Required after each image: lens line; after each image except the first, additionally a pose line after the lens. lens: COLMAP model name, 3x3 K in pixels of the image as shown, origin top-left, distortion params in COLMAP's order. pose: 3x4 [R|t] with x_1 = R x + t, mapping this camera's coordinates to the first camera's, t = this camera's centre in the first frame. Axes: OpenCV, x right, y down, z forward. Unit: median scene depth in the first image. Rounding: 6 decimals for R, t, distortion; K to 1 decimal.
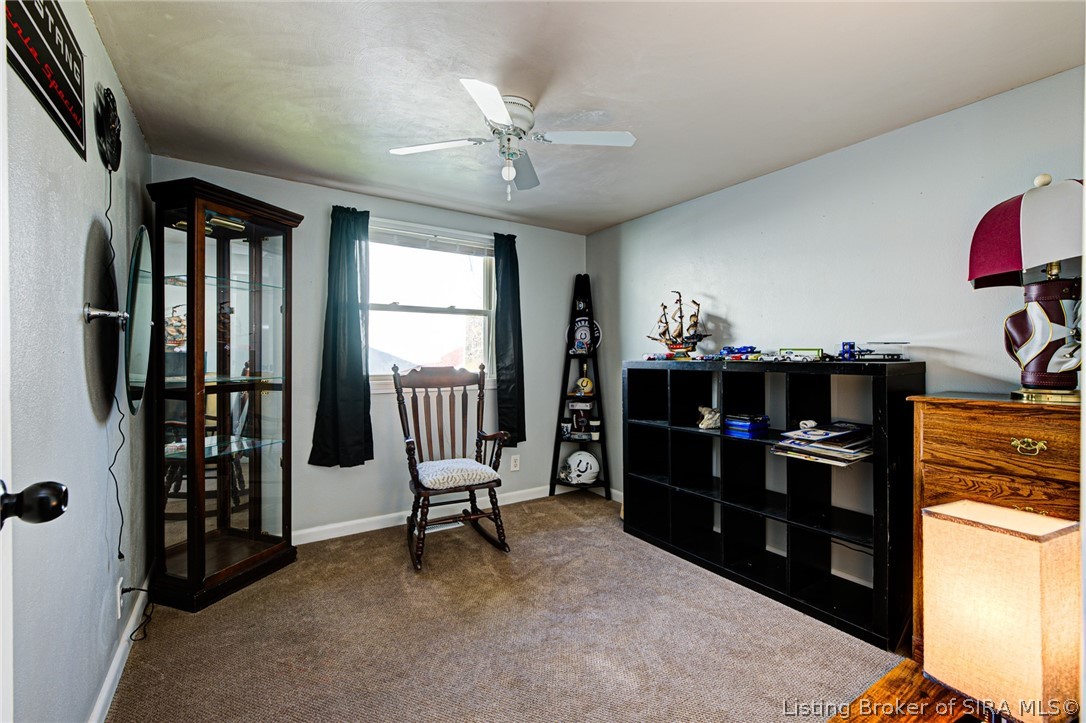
lens RADIAL K [[466.6, 0, 543.0], [0, 466.6, 361.5], [0, 0, 1]] dist [0.004205, 0.000297]
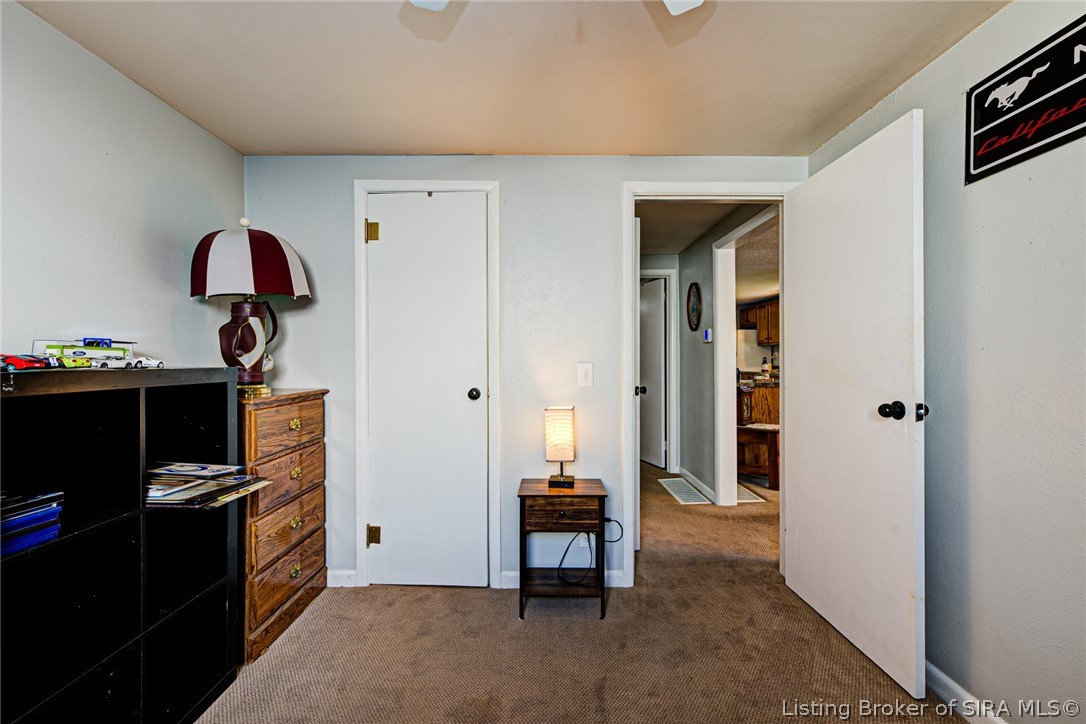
lens RADIAL K [[466.6, 0, 543.0], [0, 466.6, 362.0], [0, 0, 1]] dist [0.004205, 0.000297]
pose [[-0.833948, -0.000352, 0.551844, -0.319734], [0.007170, 0.999908, 0.011473, -0.014647], [-0.551797, 0.013525, -0.833869, 1.613520]]
